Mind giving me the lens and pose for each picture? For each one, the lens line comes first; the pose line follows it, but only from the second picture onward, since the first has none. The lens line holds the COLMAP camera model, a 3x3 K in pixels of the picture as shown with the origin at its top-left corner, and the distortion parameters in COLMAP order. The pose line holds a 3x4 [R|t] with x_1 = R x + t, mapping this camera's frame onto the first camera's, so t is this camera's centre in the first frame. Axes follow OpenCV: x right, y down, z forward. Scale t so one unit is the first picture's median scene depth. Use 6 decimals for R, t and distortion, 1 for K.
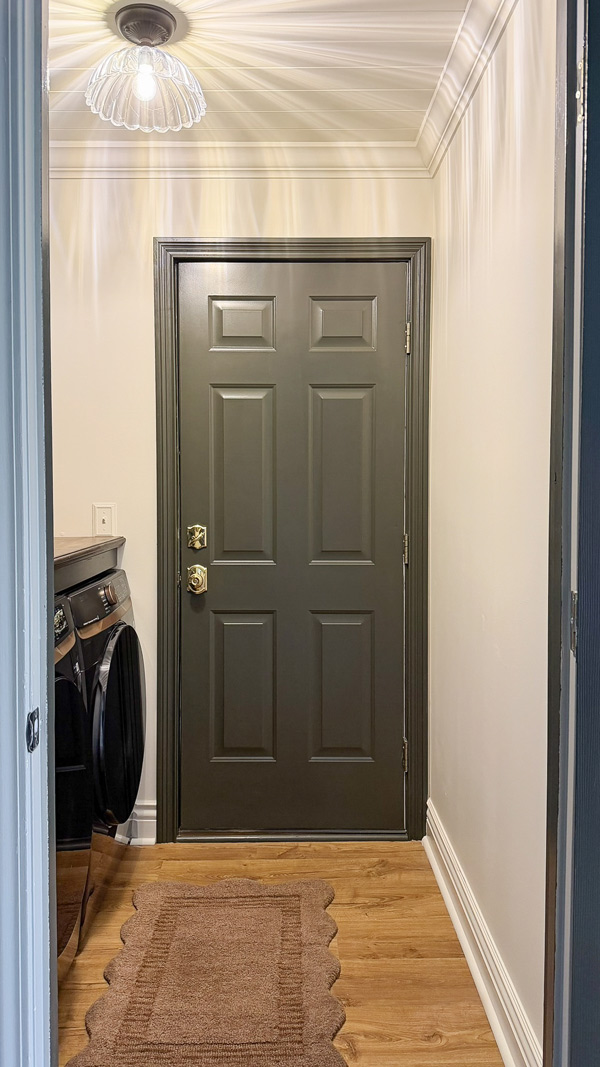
lens RADIAL K [[775.8, 0, 285.7], [0, 775.8, 532.3], [0, 0, 1]] dist [0.077278, -0.117689]
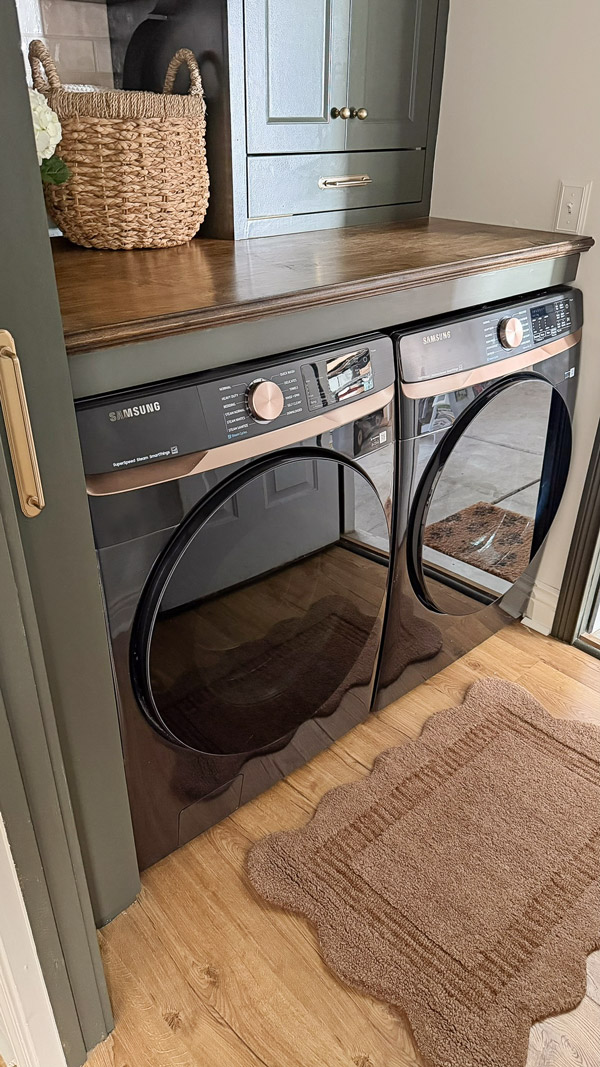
lens RADIAL K [[736.2, 0, 300.3], [0, 736.2, 538.8], [0, 0, 1]] dist [0.006362, -0.032033]
pose [[0.677960, 0.383330, -0.627239, 0.167290], [-0.053950, 0.876917, 0.477605, -0.079167], [0.733116, -0.289957, 0.615195, 0.529610]]
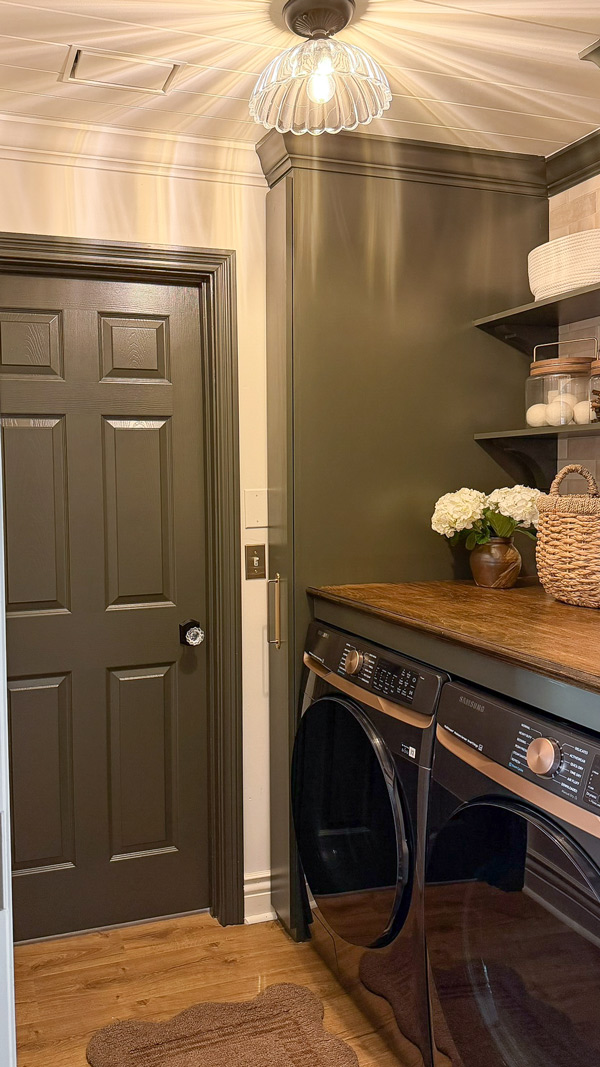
lens RADIAL K [[766.4, 0, 183.3], [0, 766.4, 511.4], [0, 0, 1]] dist [0.085703, -0.084611]
pose [[-0.957440, 0.023082, -0.287706, 0.235236], [-0.007045, 0.994631, 0.103240, -0.197884], [0.288545, 0.100873, -0.952138, 1.887570]]
